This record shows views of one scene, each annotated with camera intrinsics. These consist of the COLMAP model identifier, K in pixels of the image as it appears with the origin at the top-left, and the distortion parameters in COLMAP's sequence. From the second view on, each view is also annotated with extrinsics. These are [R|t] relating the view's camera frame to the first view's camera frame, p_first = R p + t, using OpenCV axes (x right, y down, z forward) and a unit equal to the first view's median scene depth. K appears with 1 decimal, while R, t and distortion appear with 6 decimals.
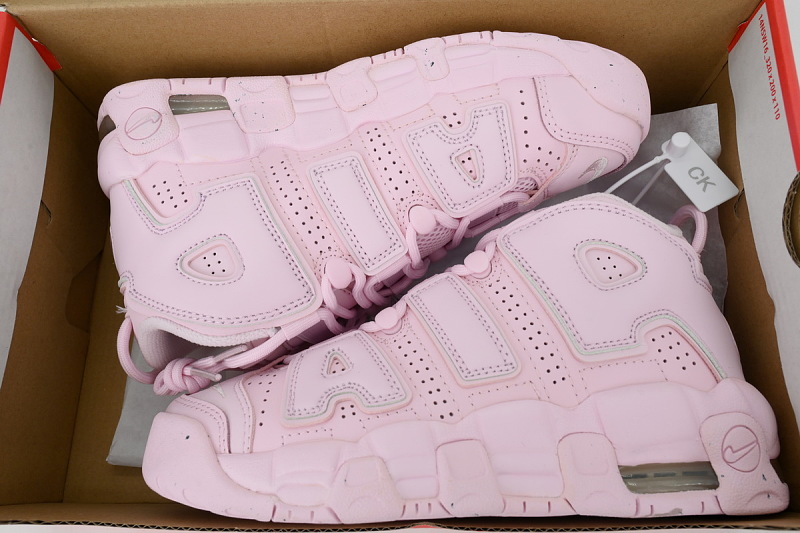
lens RADIAL K [[621.3, 0, 400.3], [0, 621.3, 266.5], [0, 0, 1]] dist [0.018699, -0.002962]
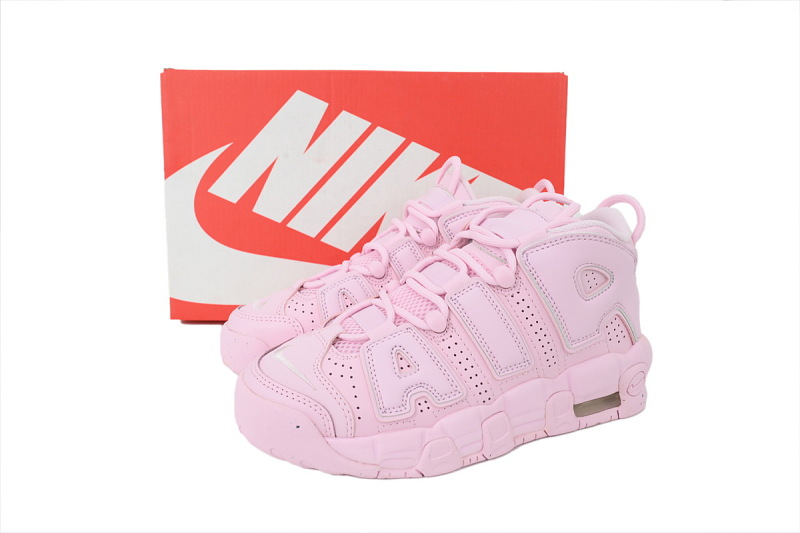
lens RADIAL K [[615.7, 0, 405.9], [0, 615.7, 267.6], [0, 0, 1]] dist [-0.015802, 0.009579]
pose [[0.936421, -0.068805, 0.344065, -0.559902], [-0.119864, 0.858864, 0.497981, -0.701977], [-0.329769, -0.507561, 0.796011, 0.058417]]
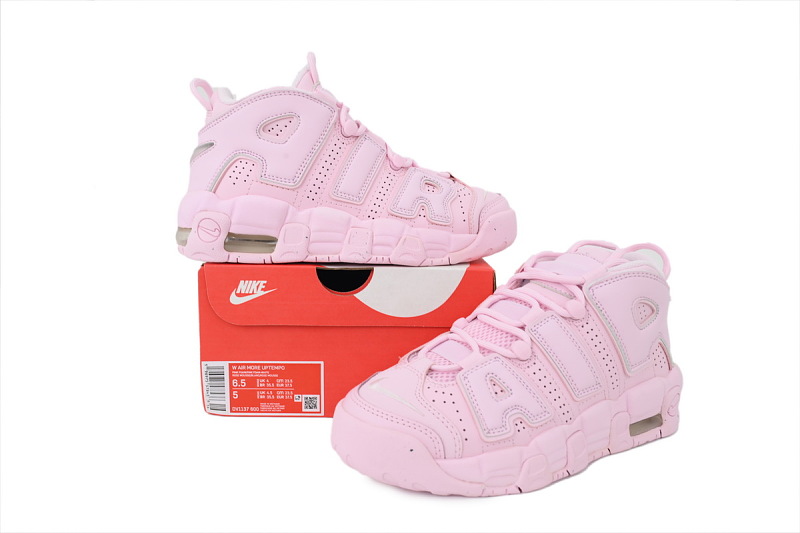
lens RADIAL K [[615.7, 0, 398.7], [0, 615.7, 261.0], [0, 0, 1]] dist [-0.015802, 0.009579]
pose [[0.881086, -0.035666, 0.471610, -1.030039], [-0.166006, 0.910389, 0.378990, -0.657619], [-0.442866, -0.412213, 0.796210, 0.071308]]
